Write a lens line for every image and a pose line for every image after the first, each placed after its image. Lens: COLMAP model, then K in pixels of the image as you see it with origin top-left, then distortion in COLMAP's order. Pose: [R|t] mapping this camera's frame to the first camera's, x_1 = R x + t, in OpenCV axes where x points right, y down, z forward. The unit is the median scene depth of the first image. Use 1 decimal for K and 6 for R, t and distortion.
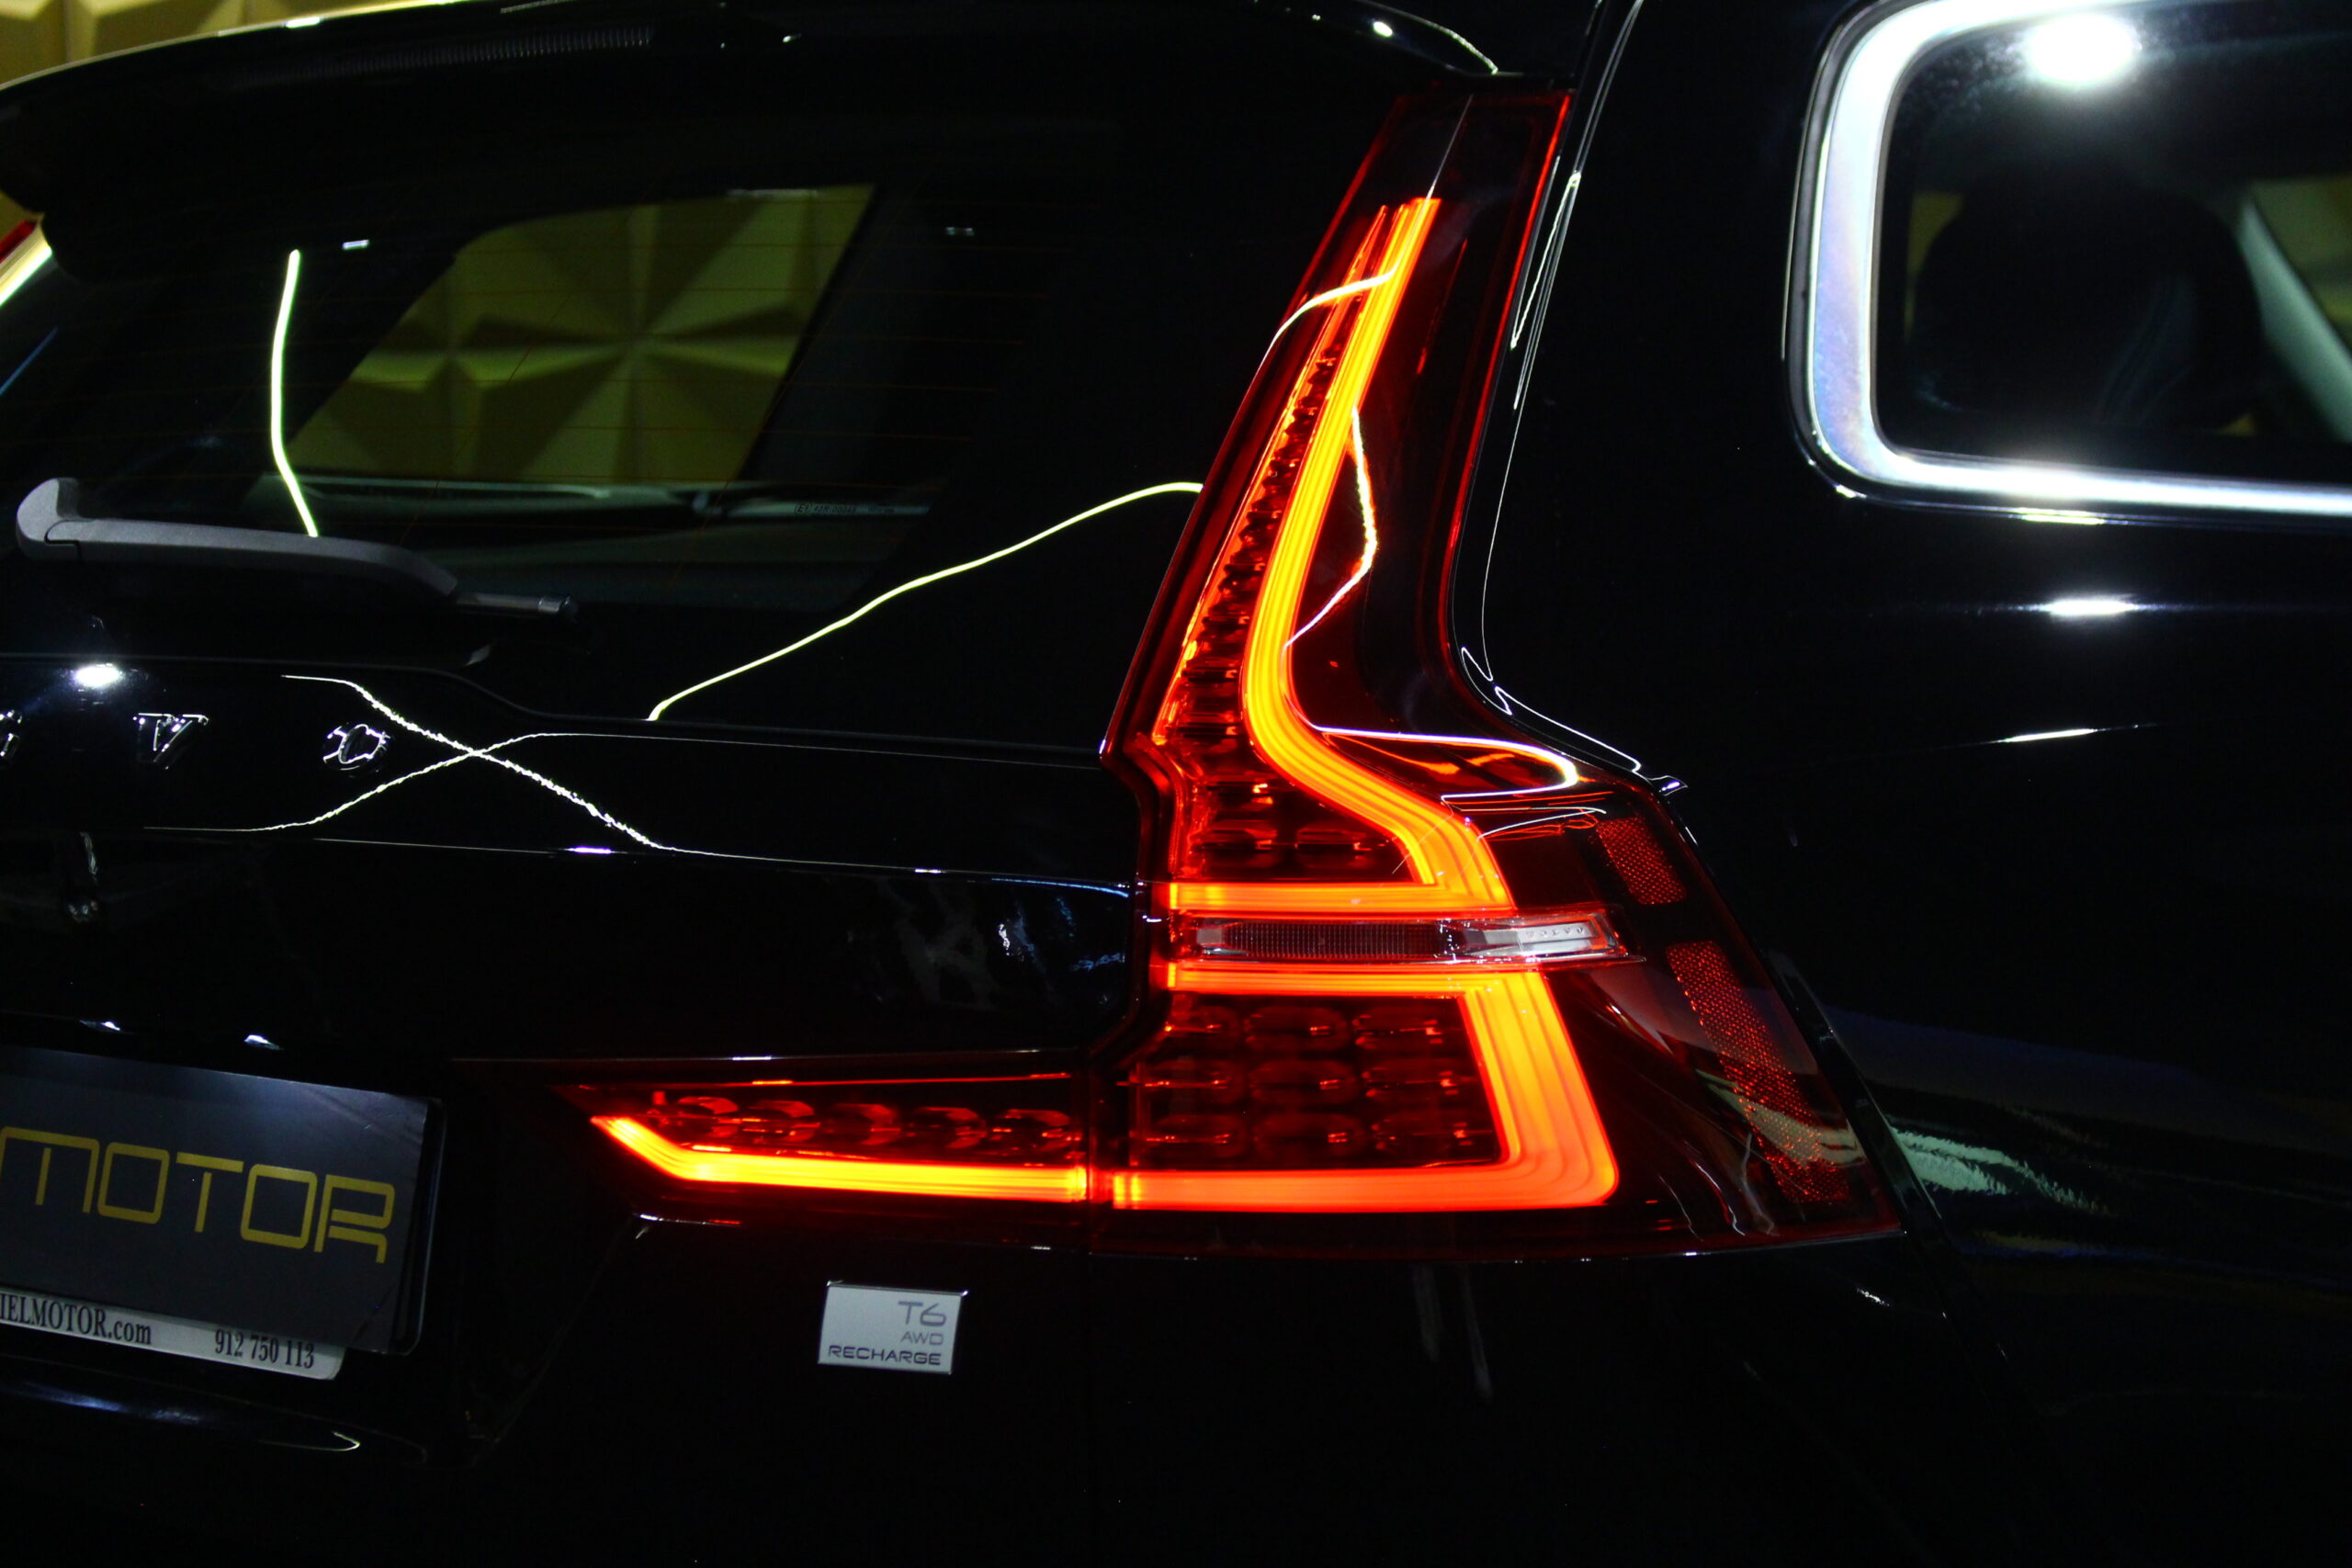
lens RADIAL K [[5469.9, 0, 1176.0], [0, 5469.9, 784.0], [0, 0, 1]] dist [-0.005510, 0.405623]
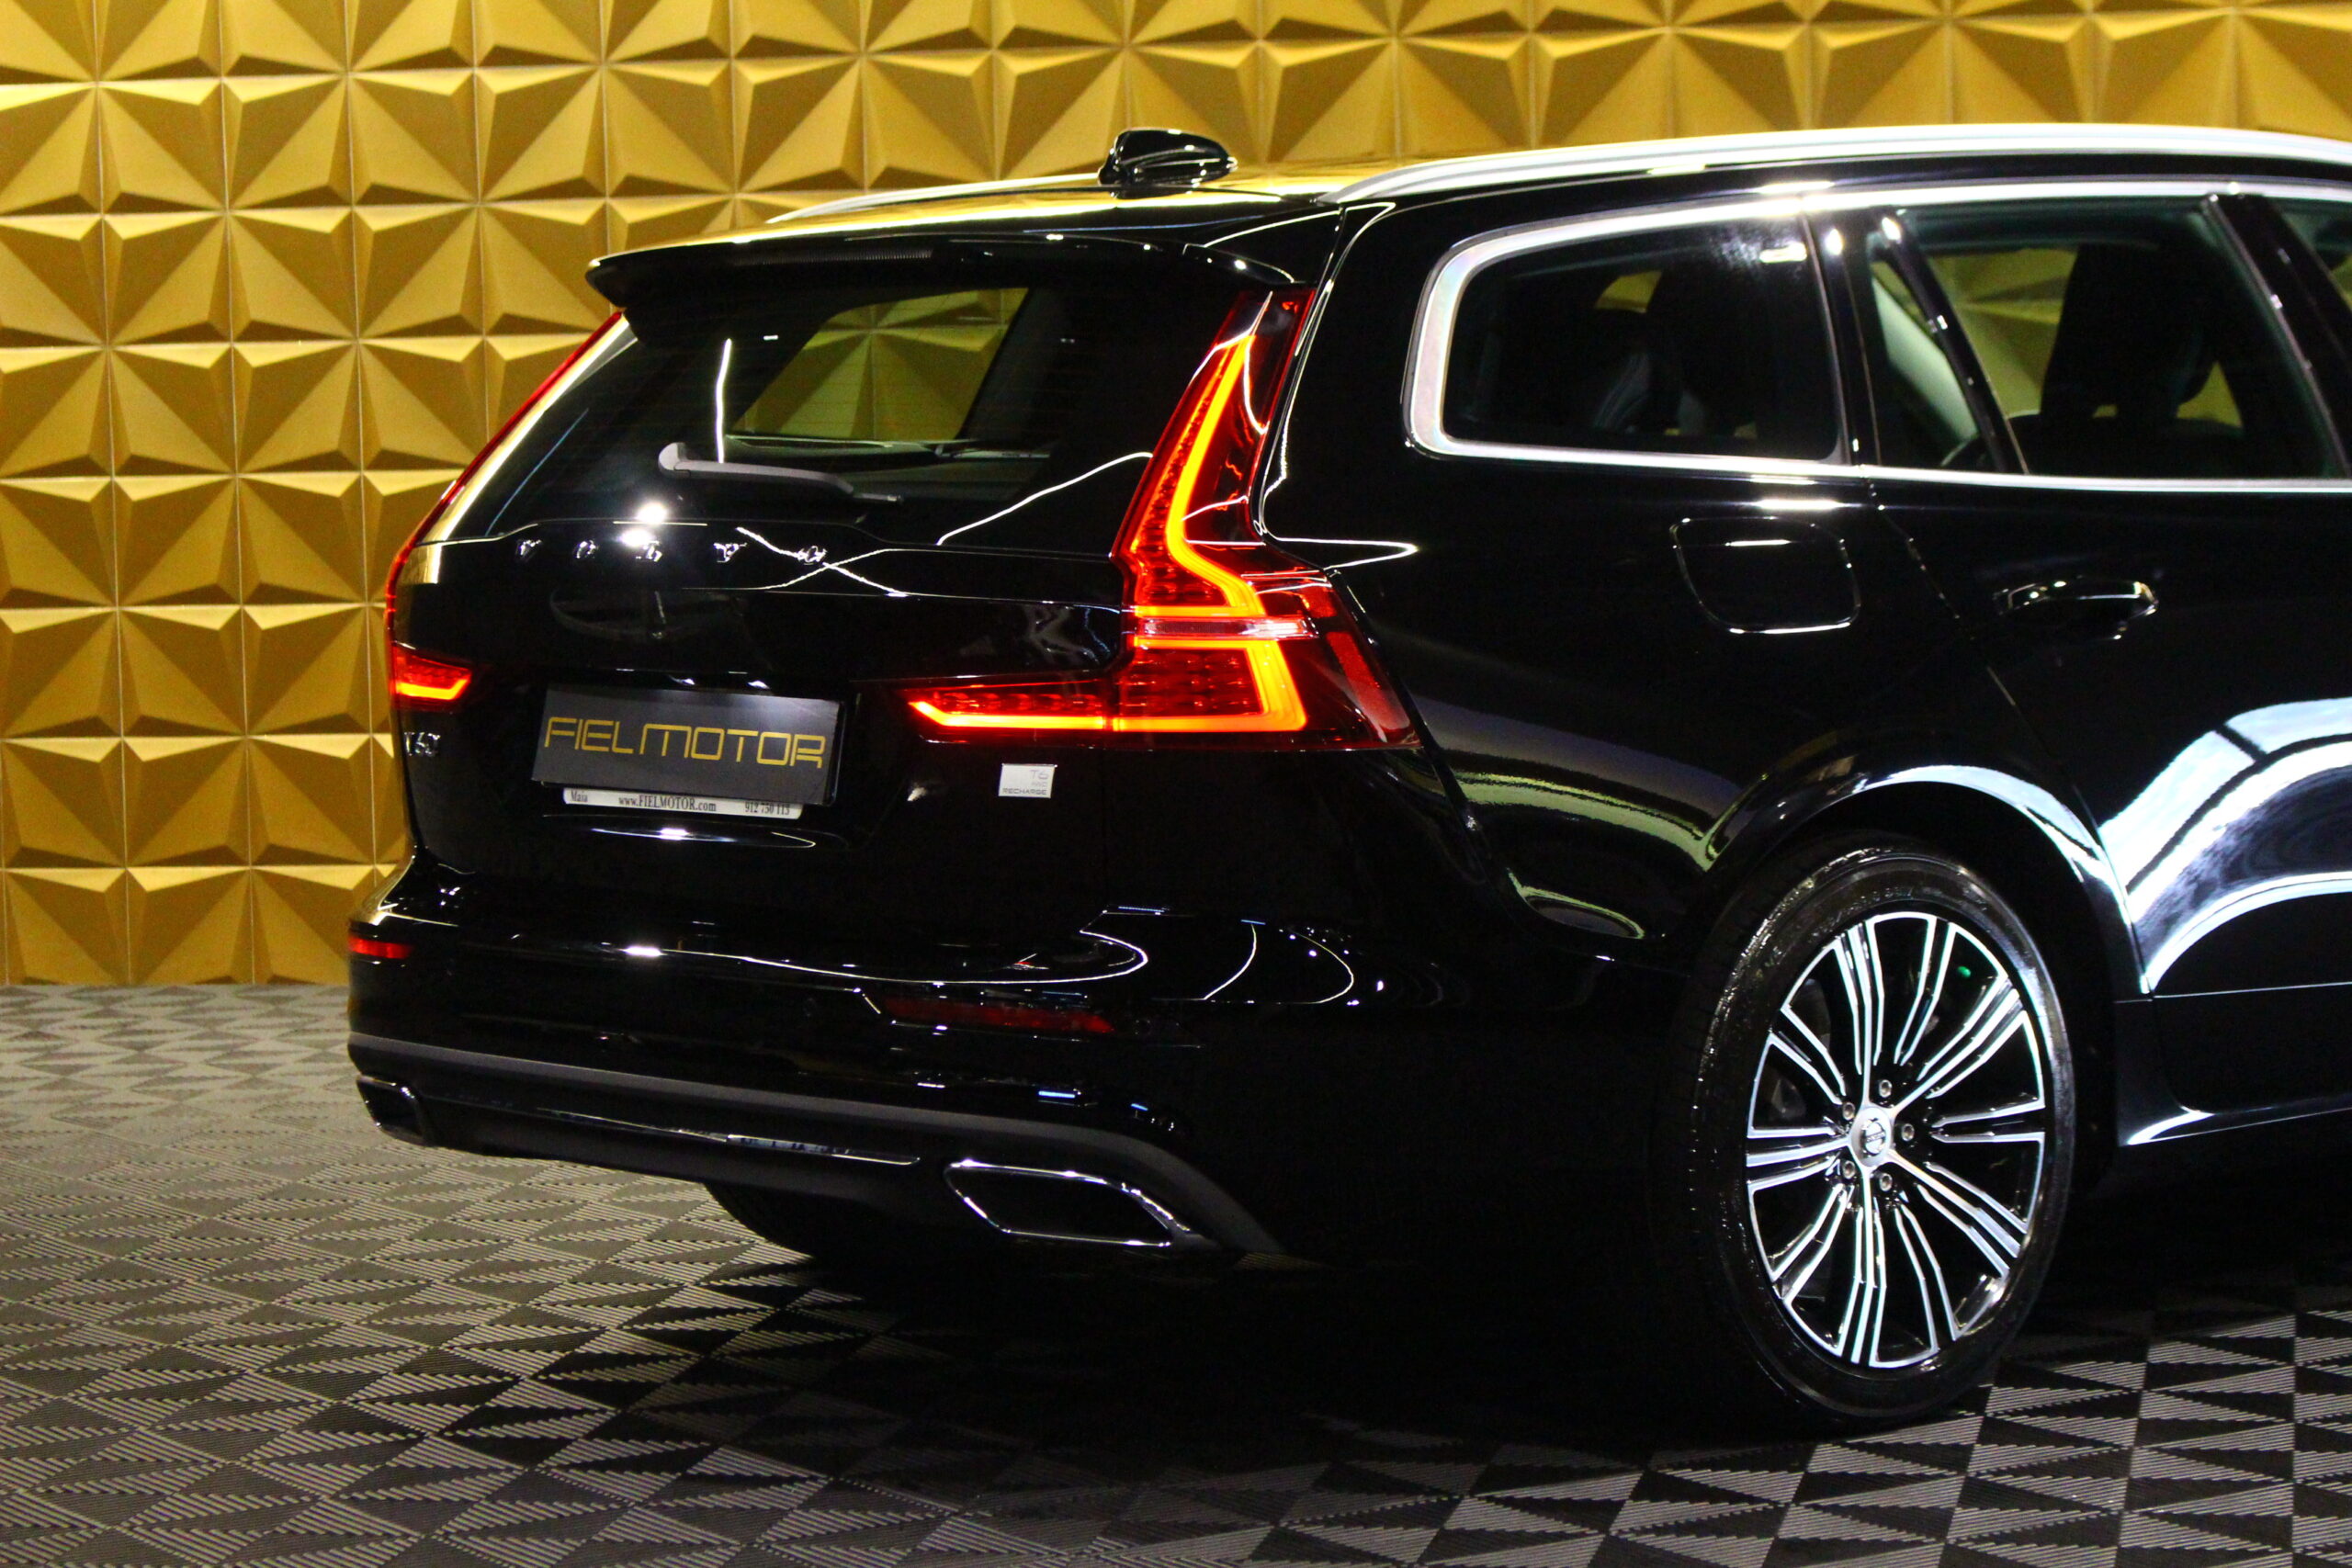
lens RADIAL K [[6060.5, 0, 1176.0], [0, 6060.5, 784.0], [0, 0, 1]] dist [0.084104, 0.553453]
pose [[0.999349, 0.010758, -0.034435, 0.114753], [-0.010470, 0.999909, 0.008541, 0.075599], [0.034524, -0.008175, 0.999370, -1.826489]]
